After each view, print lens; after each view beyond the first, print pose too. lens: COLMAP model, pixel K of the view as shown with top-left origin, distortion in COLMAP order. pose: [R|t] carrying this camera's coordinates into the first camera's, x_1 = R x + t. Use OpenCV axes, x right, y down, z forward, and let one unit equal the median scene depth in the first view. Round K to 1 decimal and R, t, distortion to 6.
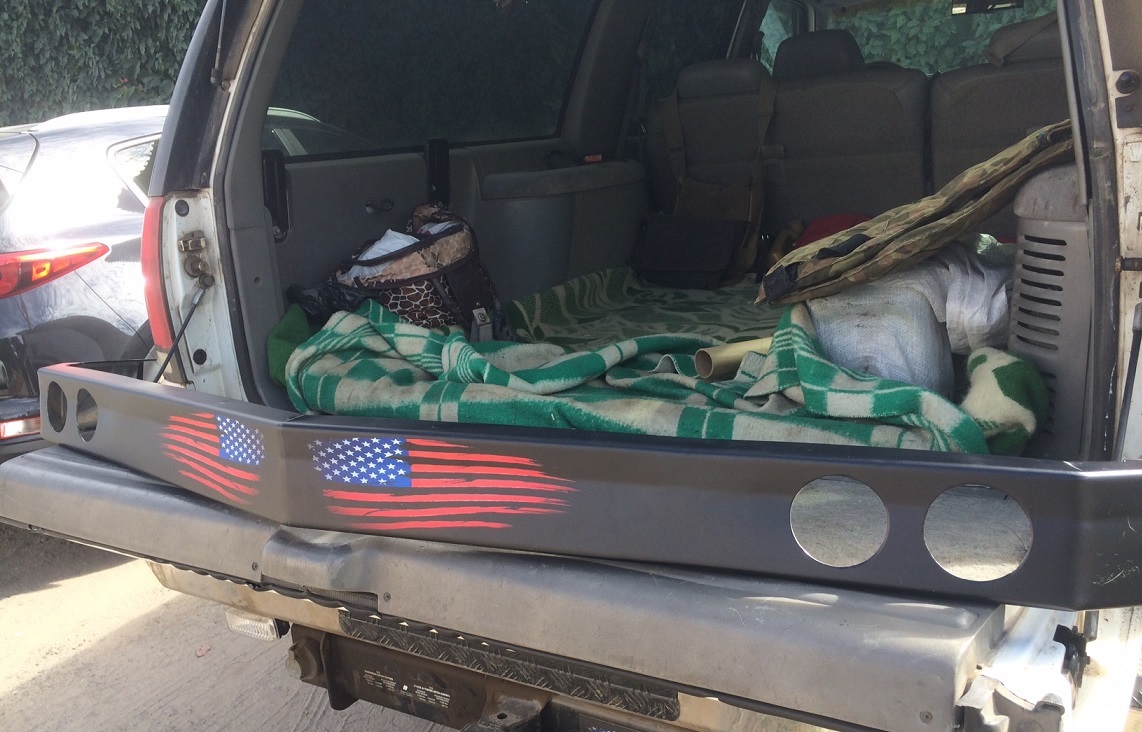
lens RADIAL K [[954.9, 0, 571.0], [0, 954.9, 366.0], [0, 0, 1]] dist [0.087880, -0.216664]
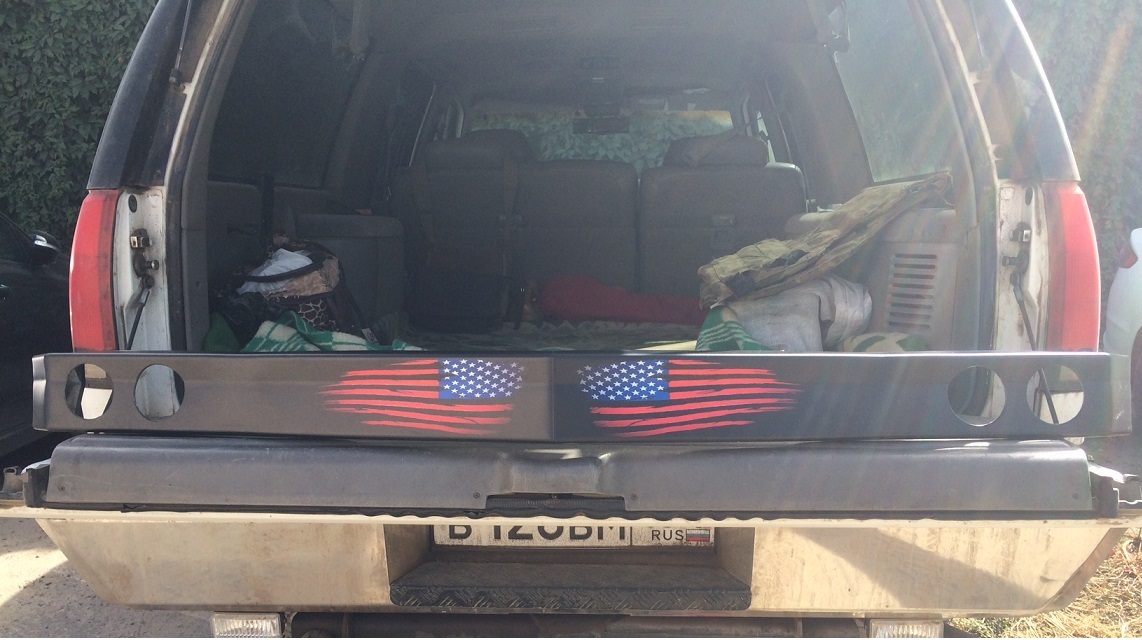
lens RADIAL K [[945.0, 0, 572.9], [0, 945.0, 338.8], [0, 0, 1]] dist [0.042549, -0.001713]
pose [[0.876269, 0.016930, 0.481524, -0.611845], [0.046271, 0.991806, -0.119075, 0.131964], [-0.479595, 0.126623, 0.868306, -0.020401]]
